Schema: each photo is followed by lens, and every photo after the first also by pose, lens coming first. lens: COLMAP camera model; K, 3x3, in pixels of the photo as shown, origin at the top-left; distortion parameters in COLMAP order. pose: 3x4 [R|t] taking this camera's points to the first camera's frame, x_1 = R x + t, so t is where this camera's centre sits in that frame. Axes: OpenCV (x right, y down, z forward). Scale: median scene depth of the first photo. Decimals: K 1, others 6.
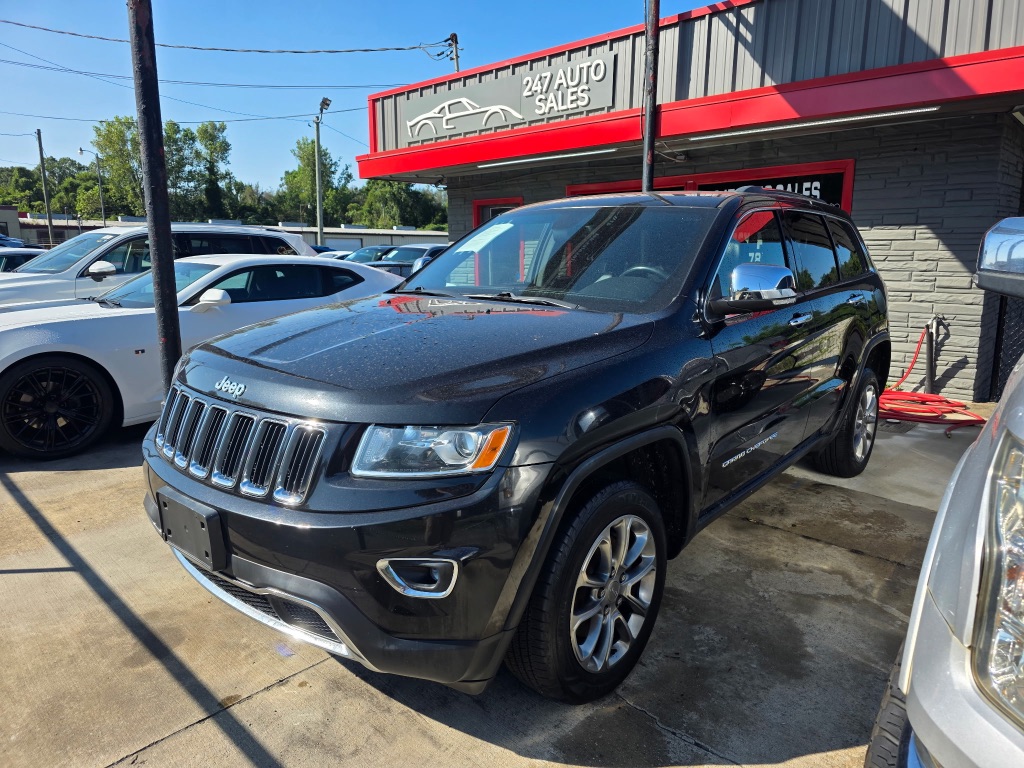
lens RADIAL K [[720.2, 0, 512.0], [0, 720.2, 384.0], [0, 0, 1]] dist [0.003914, -0.004146]
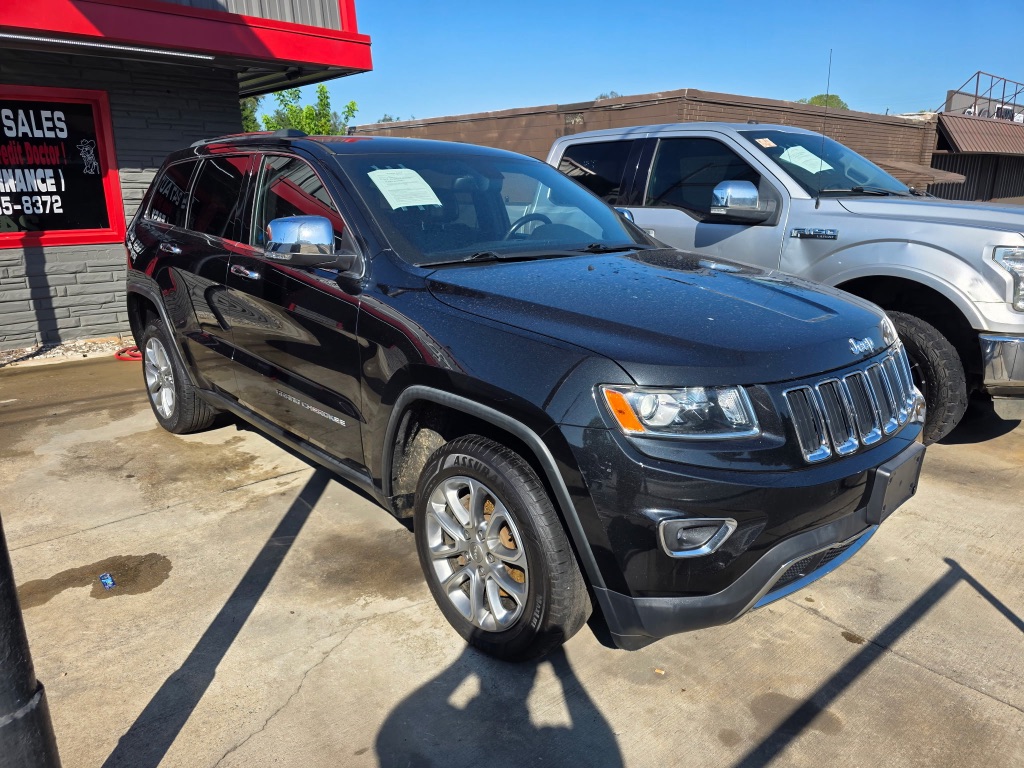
lens RADIAL K [[720.2, 0, 512.0], [0, 720.2, 384.0], [0, 0, 1]] dist [0.003914, -0.004146]
pose [[0.058017, -0.251476, 0.966123, -0.472100], [0.193087, 0.952306, 0.236285, -0.079052], [-0.979465, 0.172838, 0.103806, 0.479309]]
